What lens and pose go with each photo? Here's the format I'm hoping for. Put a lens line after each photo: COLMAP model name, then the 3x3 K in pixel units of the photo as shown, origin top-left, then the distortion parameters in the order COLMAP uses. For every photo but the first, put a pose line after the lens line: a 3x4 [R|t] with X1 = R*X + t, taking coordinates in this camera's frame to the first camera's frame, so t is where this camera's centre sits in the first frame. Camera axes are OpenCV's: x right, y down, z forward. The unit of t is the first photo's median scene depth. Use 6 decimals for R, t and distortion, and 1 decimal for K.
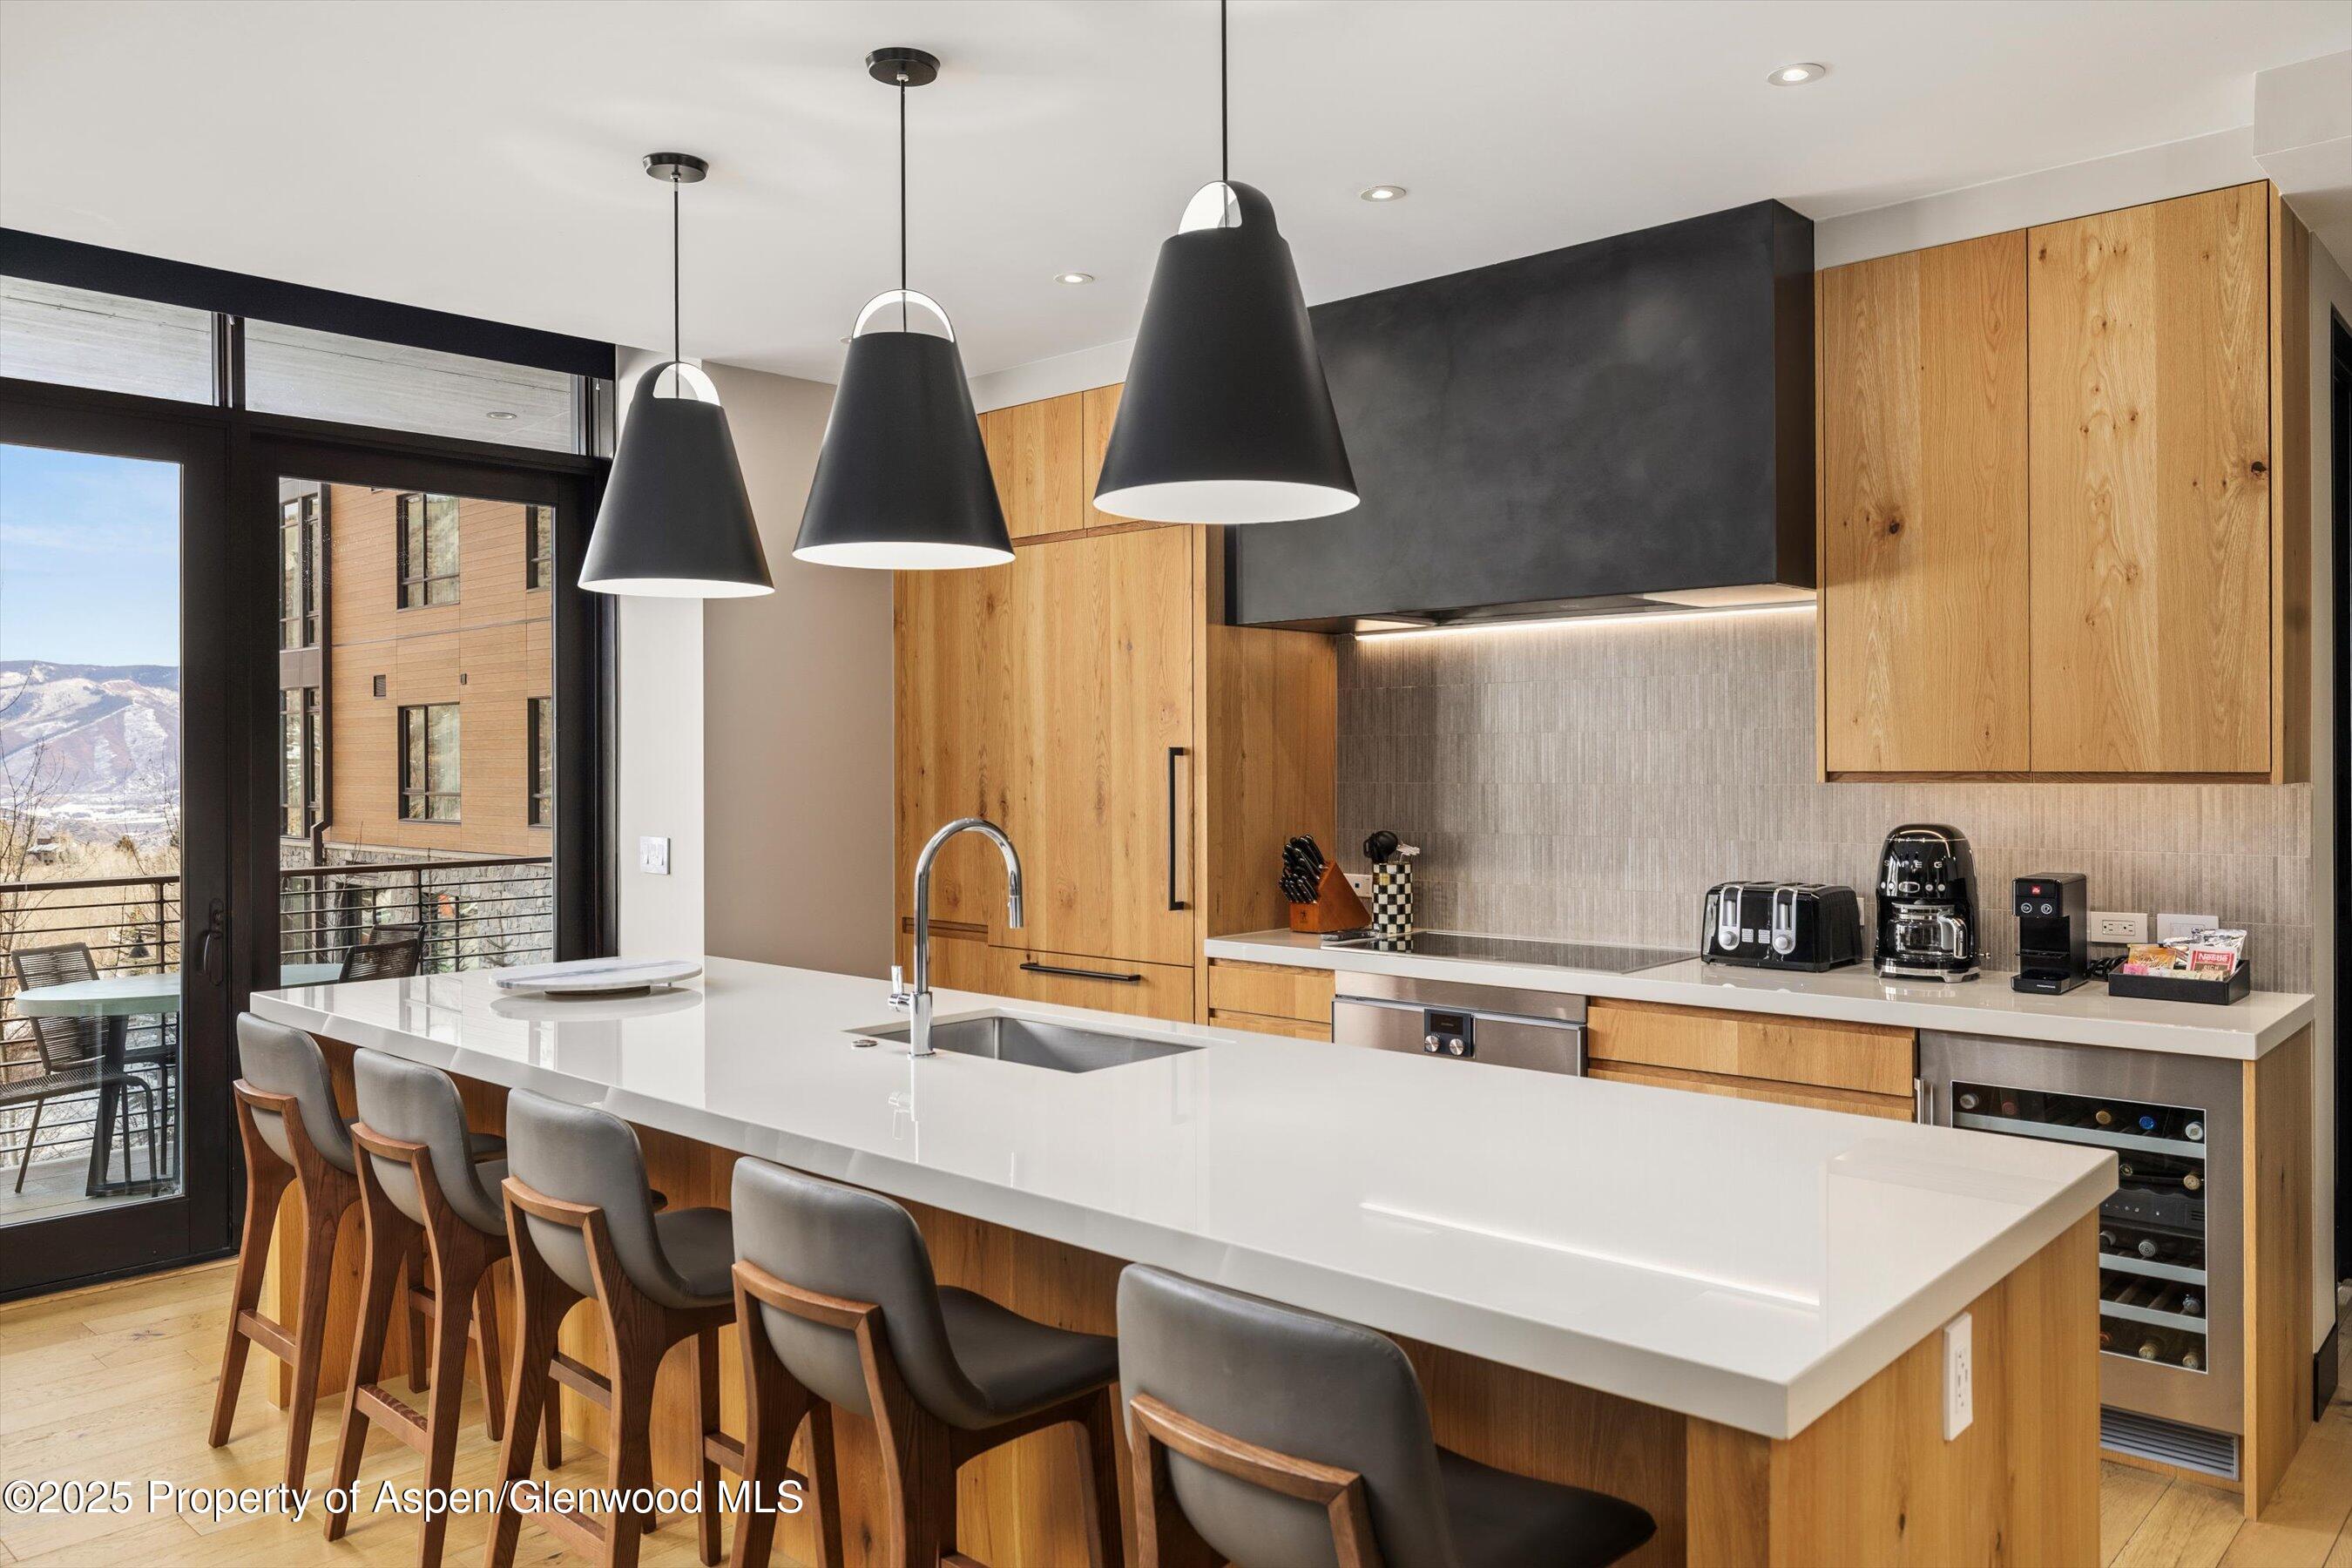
lens RADIAL K [[1666.1, 0, 1176.1], [0, 1666.1, 776.3], [0, 0, 1]] dist [-0.004761, 0.002300]
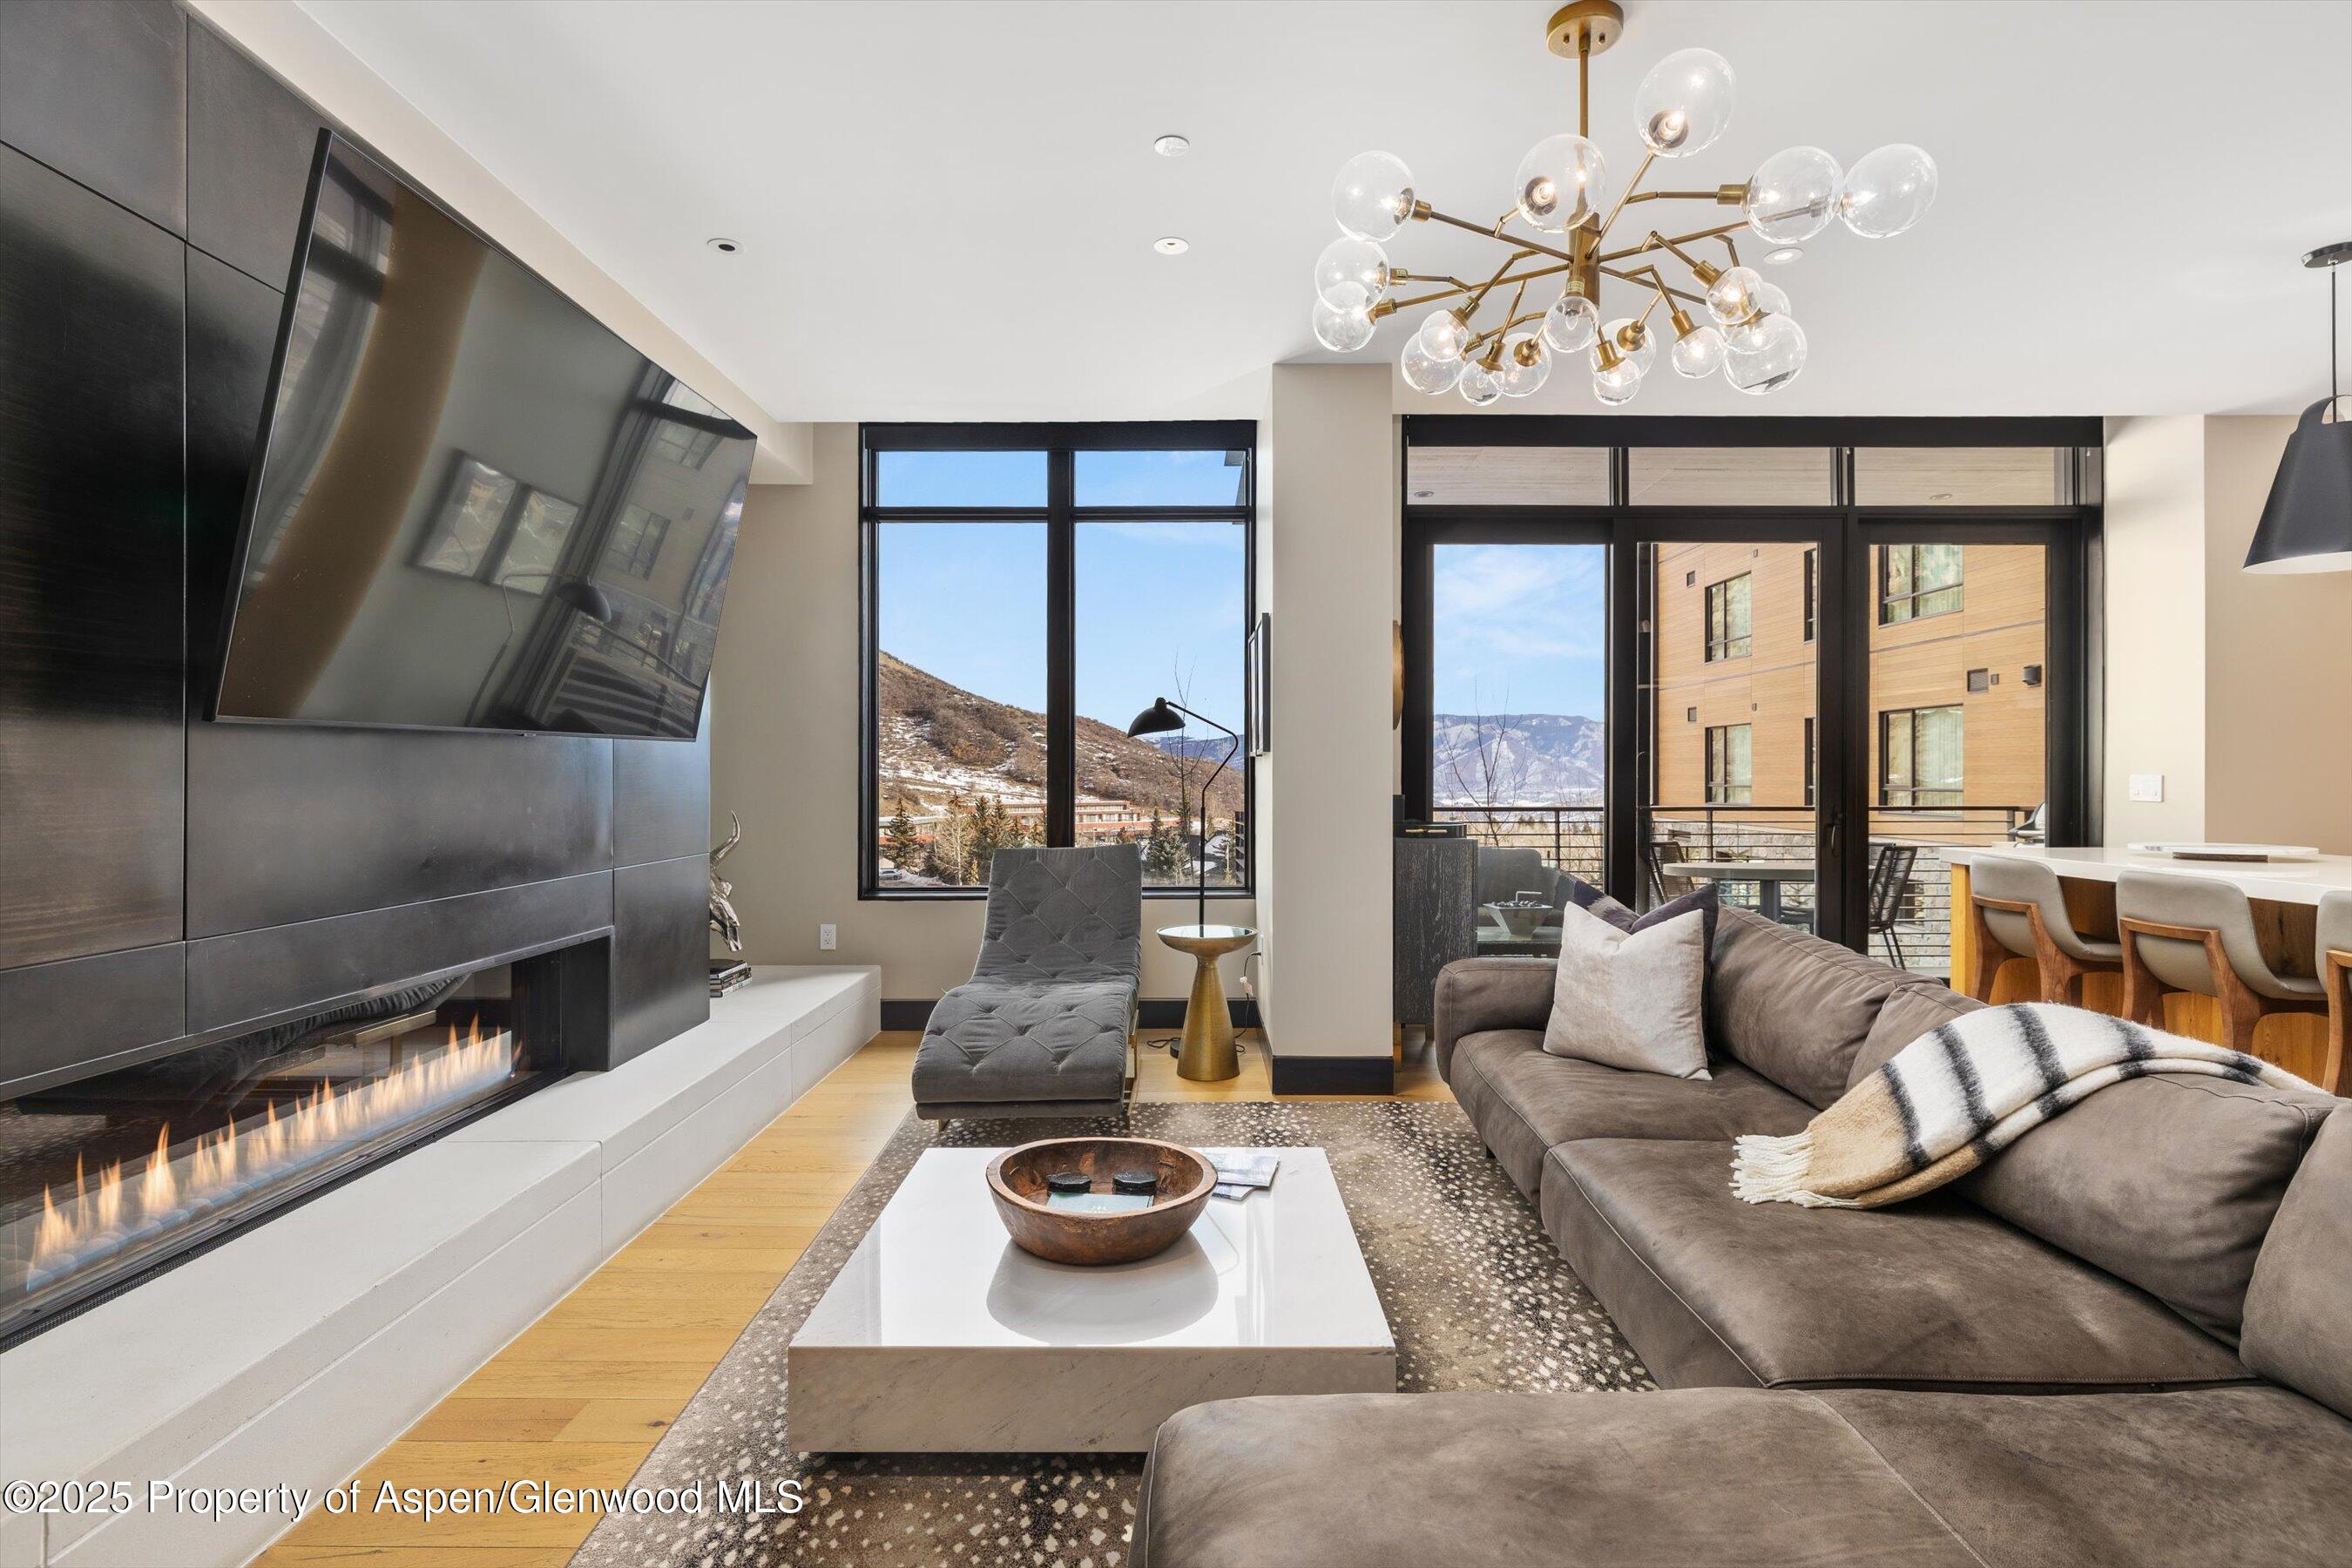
lens RADIAL K [[1142.2, 0, 1176.0], [0, 1142.2, 784.0], [0, 0, 1]] dist [-0.009671, 0.000274]
pose [[0.675884, 0.011072, -0.736925, -0.232414], [-0.011656, 0.999923, 0.004333, 0.069376], [0.736916, 0.005661, 0.675961, -0.300117]]
